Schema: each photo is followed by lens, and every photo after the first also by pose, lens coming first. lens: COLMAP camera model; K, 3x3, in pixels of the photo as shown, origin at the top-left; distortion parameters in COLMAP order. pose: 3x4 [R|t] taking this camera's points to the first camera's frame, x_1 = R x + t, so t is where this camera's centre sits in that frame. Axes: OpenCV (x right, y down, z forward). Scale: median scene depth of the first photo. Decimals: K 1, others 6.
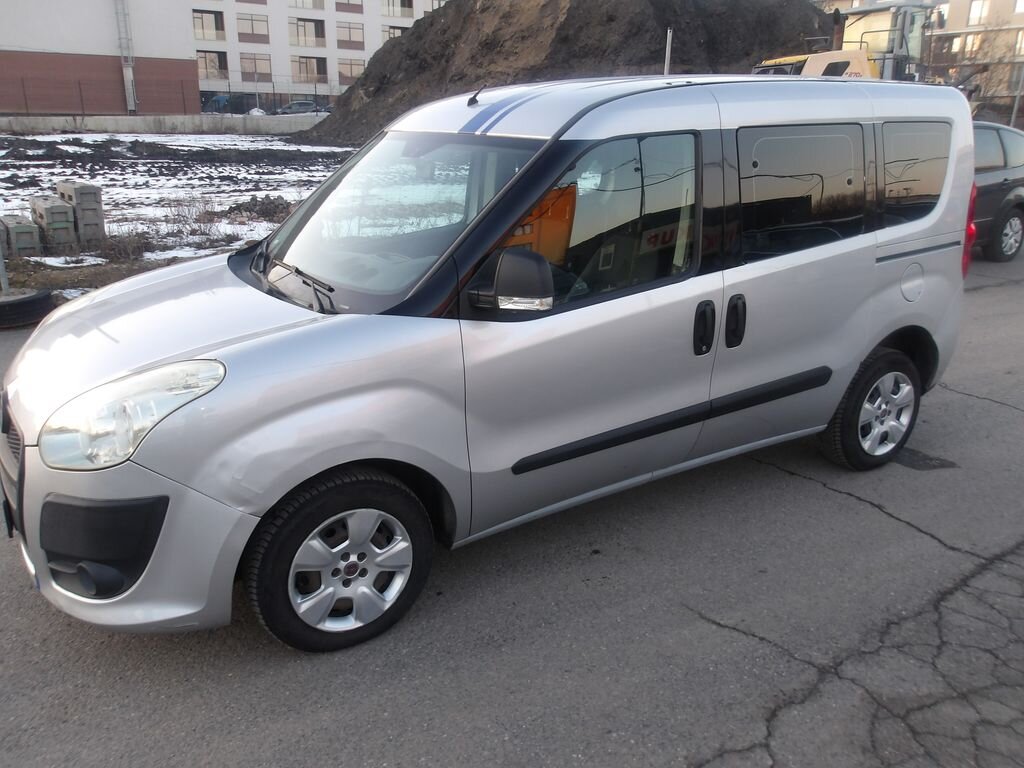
lens RADIAL K [[872.5, 0, 512.0], [0, 872.5, 384.0], [0, 0, 1]] dist [0.016906, -0.000326]
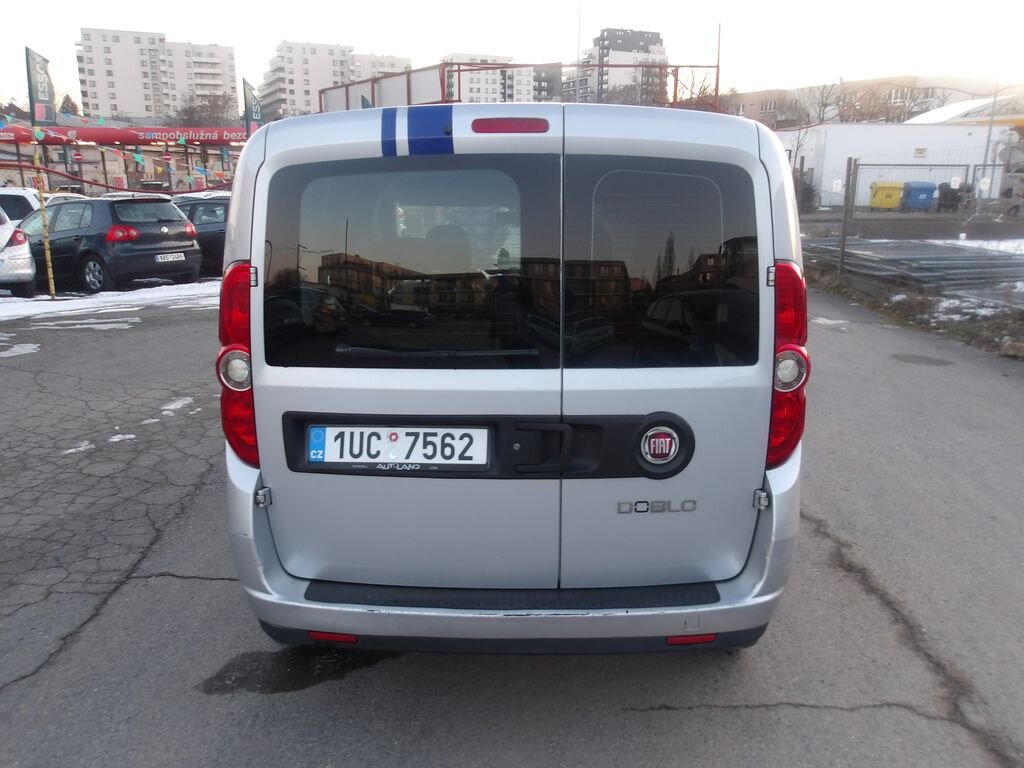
lens RADIAL K [[870.5, 0, 512.0], [0, 870.5, 384.0], [0, 0, 1]] dist [-0.005192, -0.004660]
pose [[-0.573697, 0.170878, -0.801045, 0.865853], [-0.250058, 0.894763, 0.369959, -0.416111], [0.779963, 0.412552, -0.470593, 1.408691]]
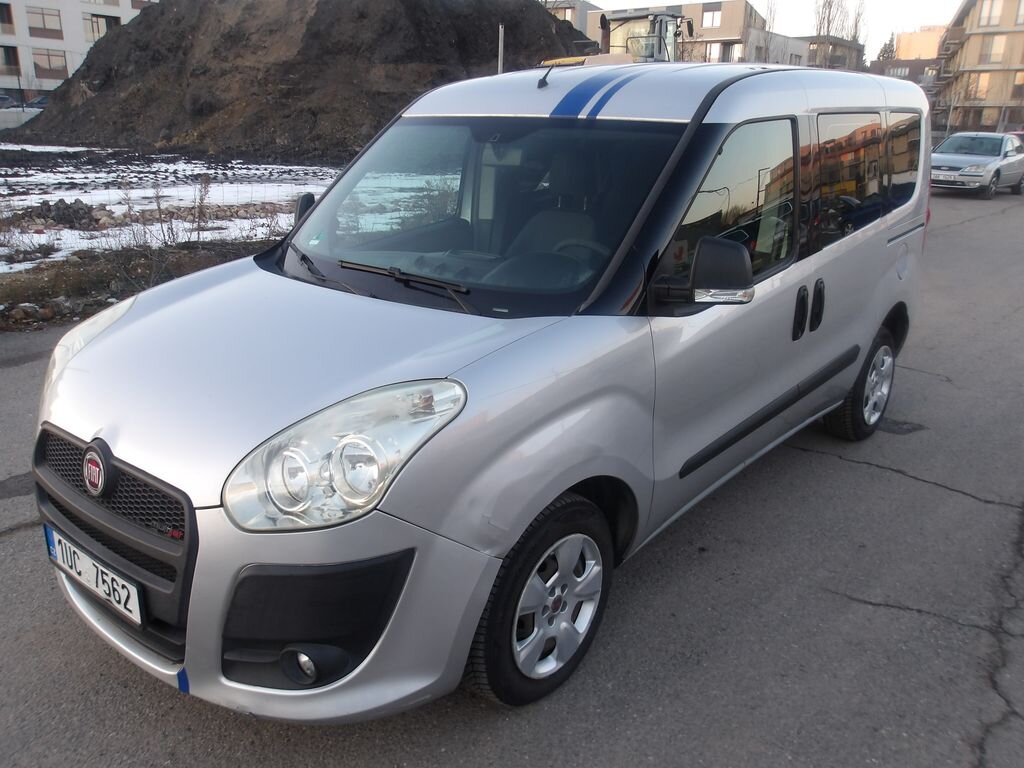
lens RADIAL K [[872.5, 0, 512.0], [0, 872.5, 384.0], [0, 0, 1]] dist [0.016906, -0.000326]
pose [[0.953626, -0.081979, 0.289614, -0.297184], [0.082192, 0.996551, 0.011448, -0.015831], [-0.289554, 0.012887, 0.957075, 0.103416]]
